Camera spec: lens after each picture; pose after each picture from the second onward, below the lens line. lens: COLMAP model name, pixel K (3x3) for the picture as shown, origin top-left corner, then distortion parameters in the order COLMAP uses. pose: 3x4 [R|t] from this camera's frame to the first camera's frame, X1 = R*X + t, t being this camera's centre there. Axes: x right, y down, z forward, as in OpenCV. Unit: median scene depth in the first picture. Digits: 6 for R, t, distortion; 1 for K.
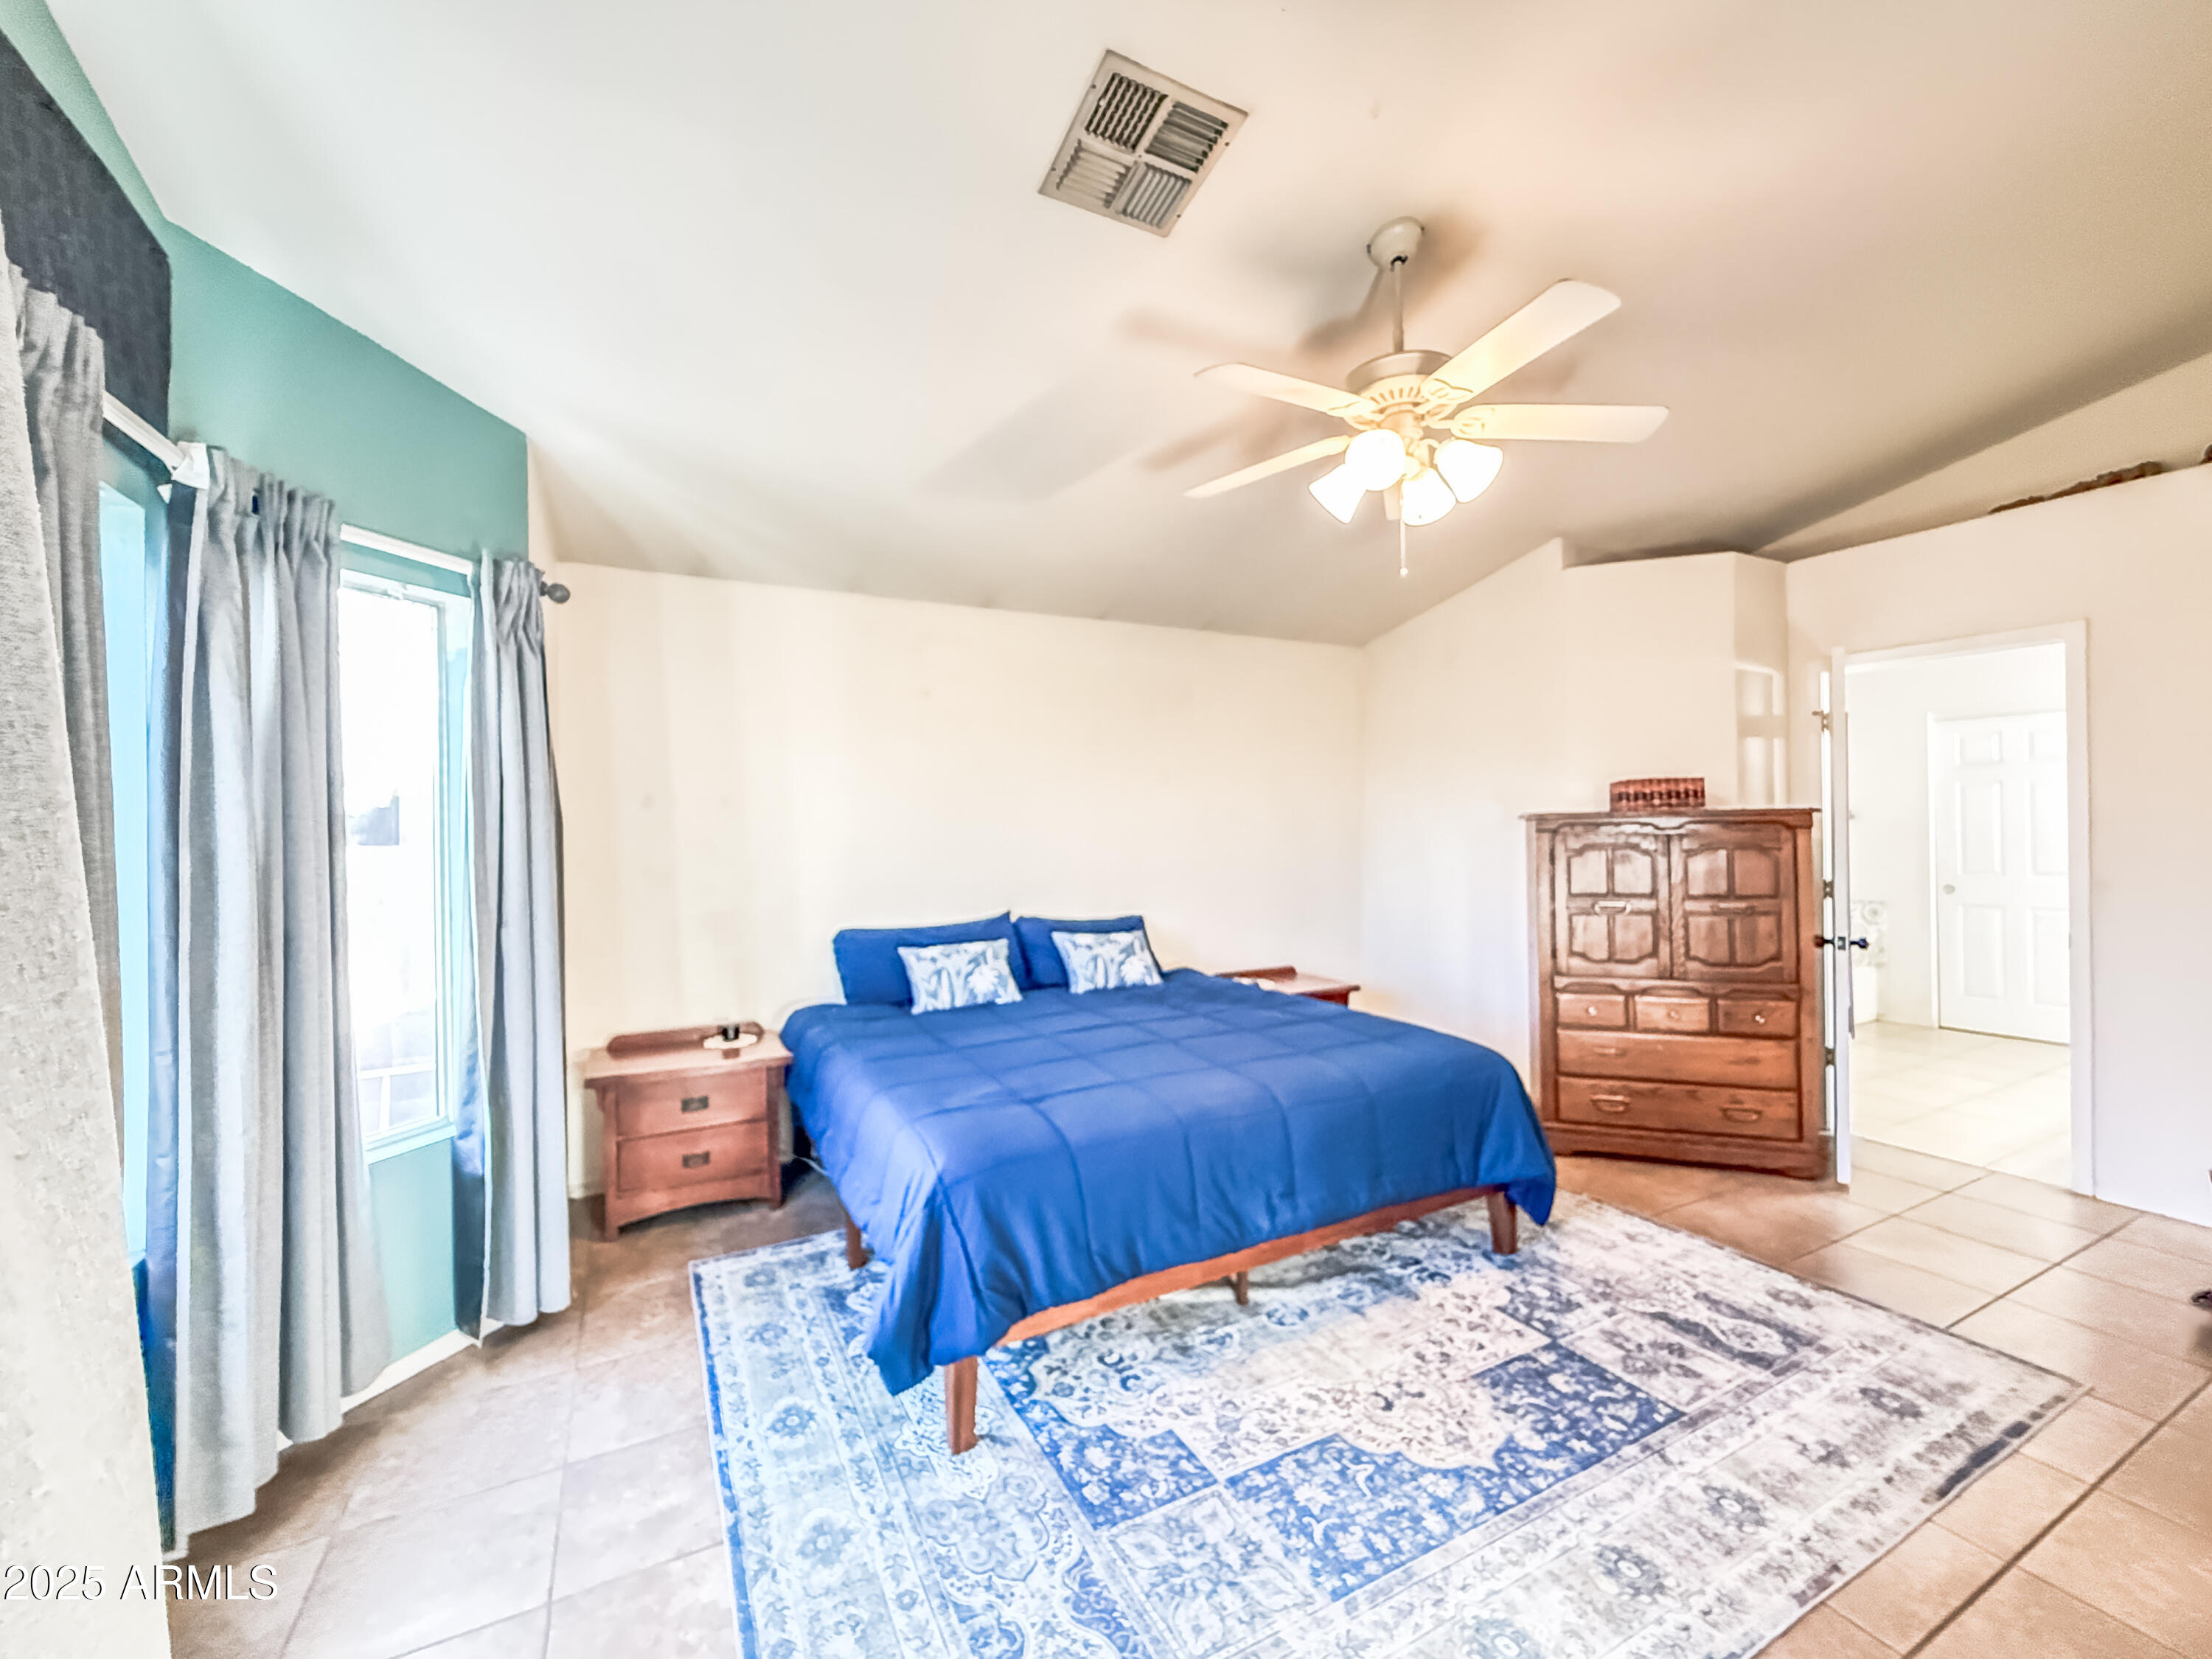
lens RADIAL K [[898.0, 0, 1106.3], [0, 898.0, 833.1], [0, 0, 1]] dist [-0.000505, 0.000986]
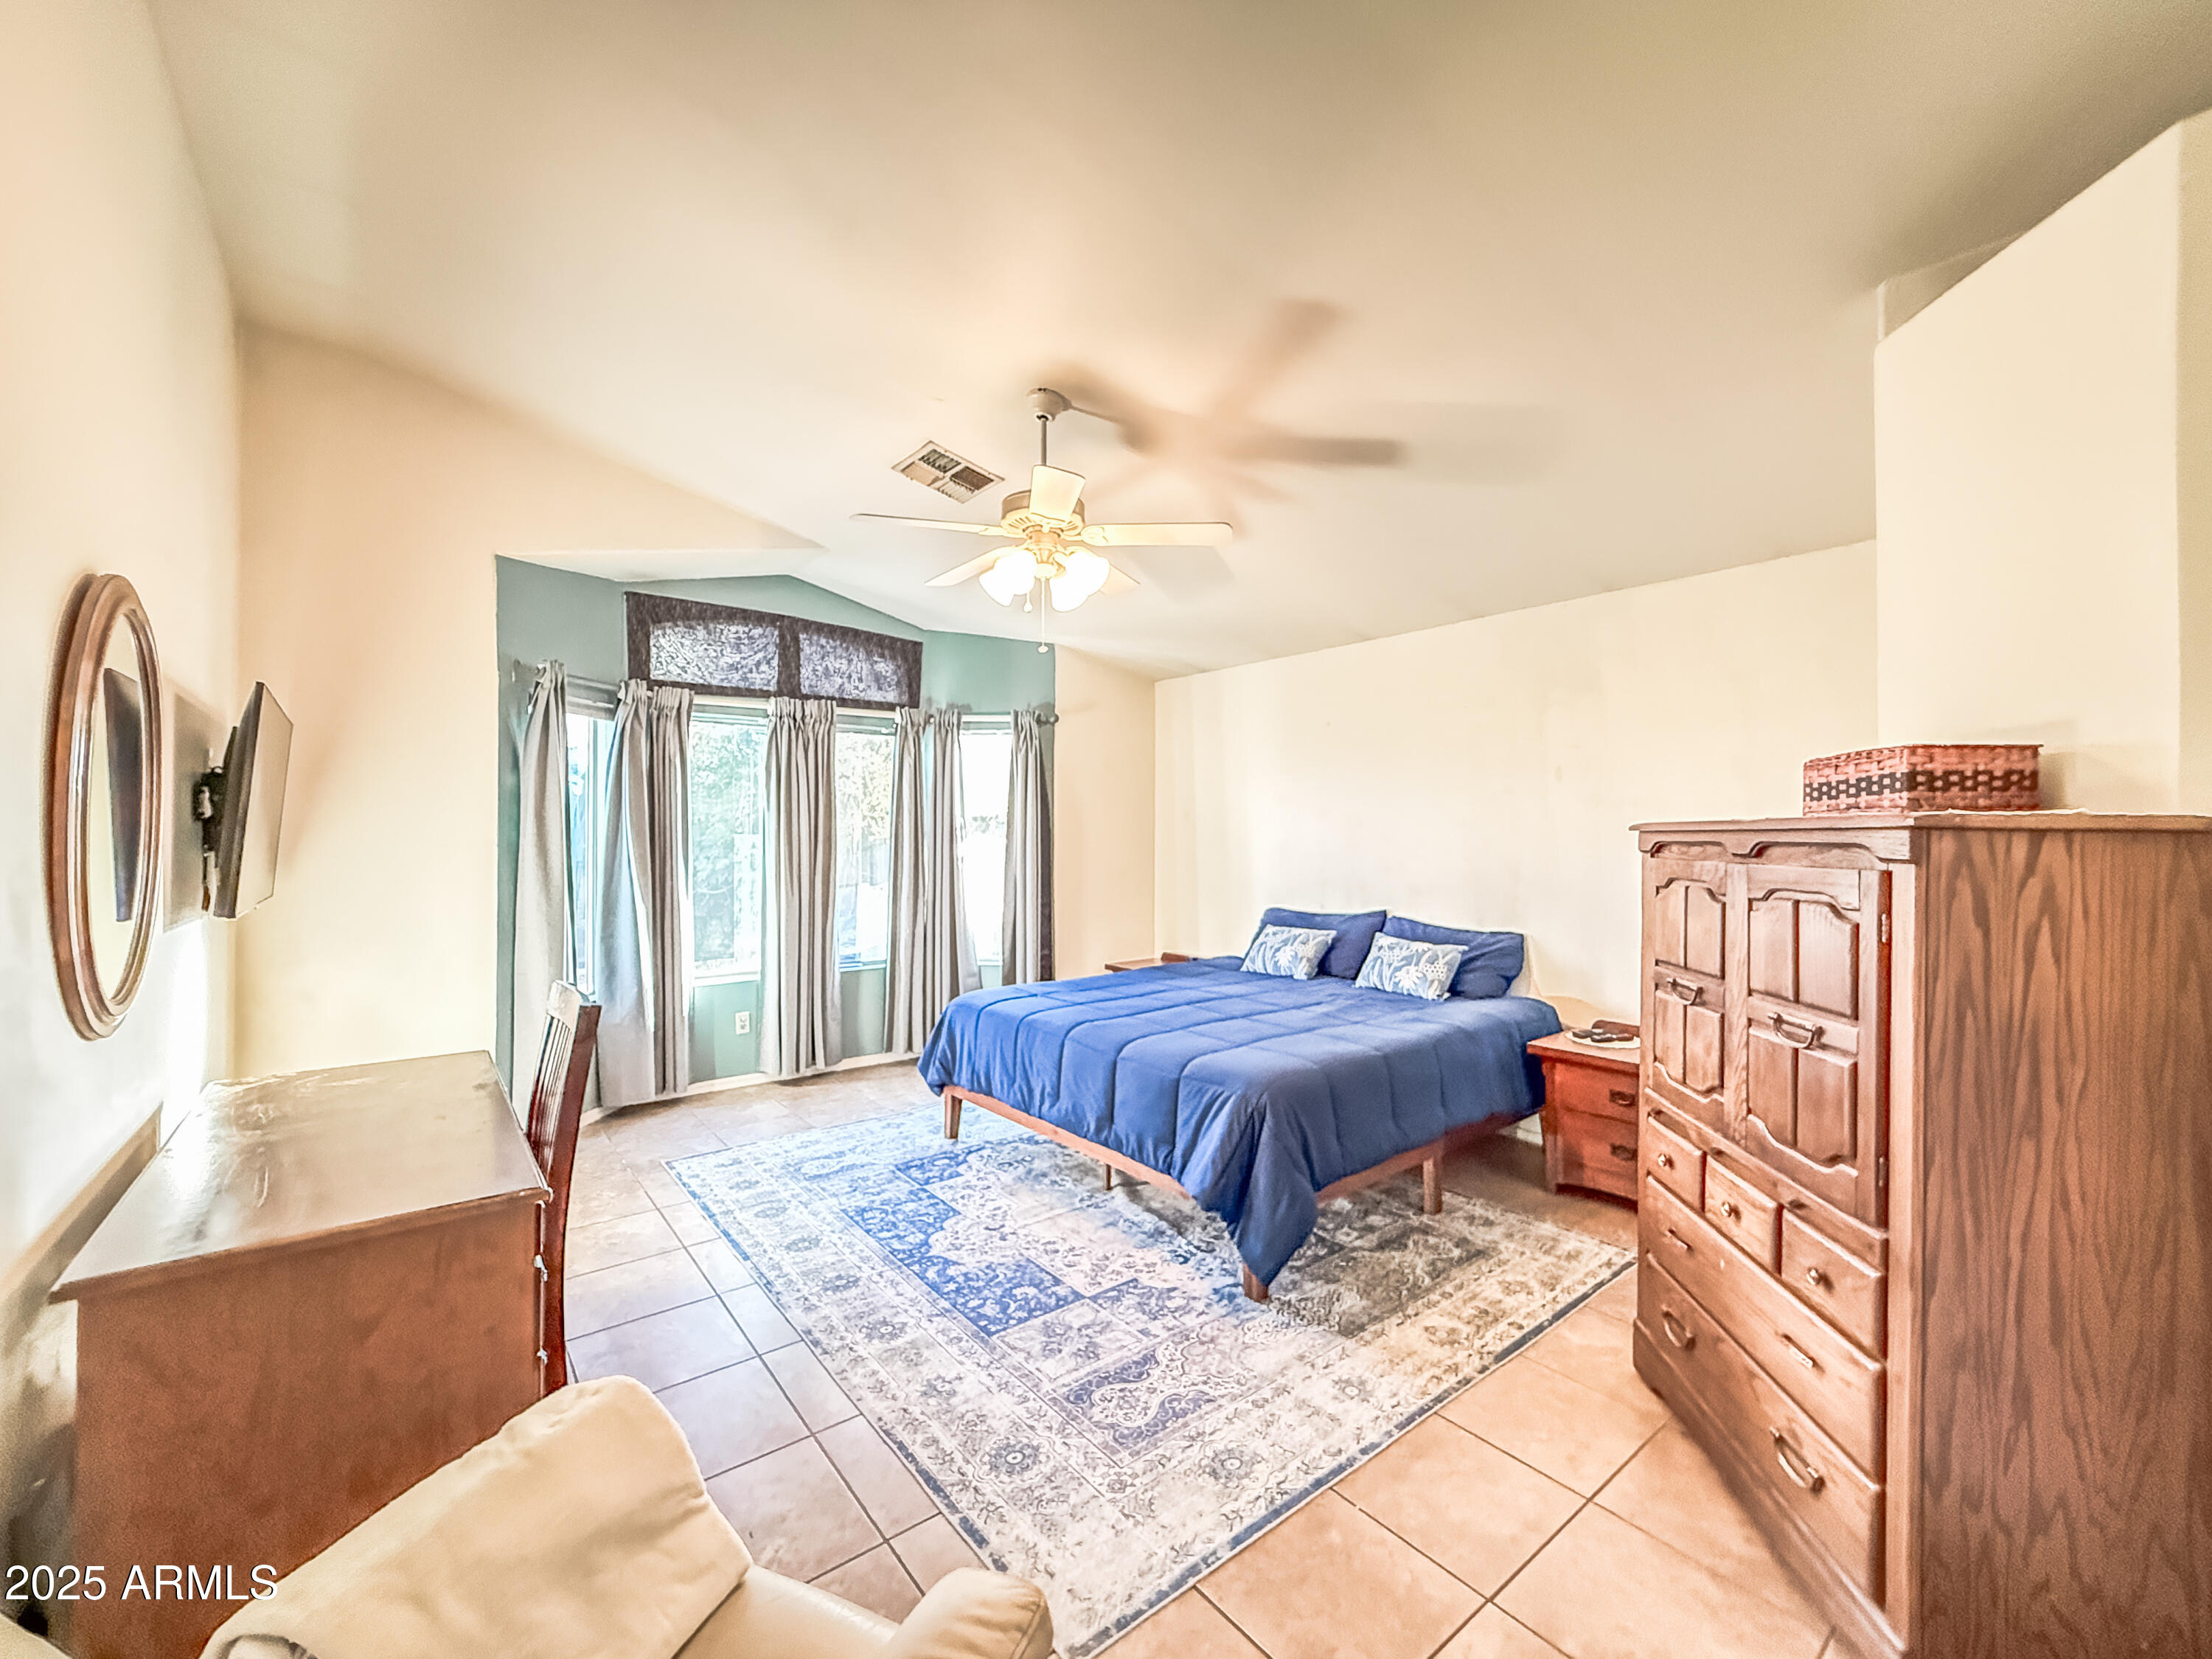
lens RADIAL K [[898.0, 0, 1107.9], [0, 898.0, 834.8], [0, 0, 1]] dist [-0.000505, 0.000986]
pose [[0.185388, 0.013180, -0.982577, 1.690273], [-0.006619, 0.999904, 0.012163, -0.030960], [0.982643, 0.004248, 0.185457, 0.858128]]
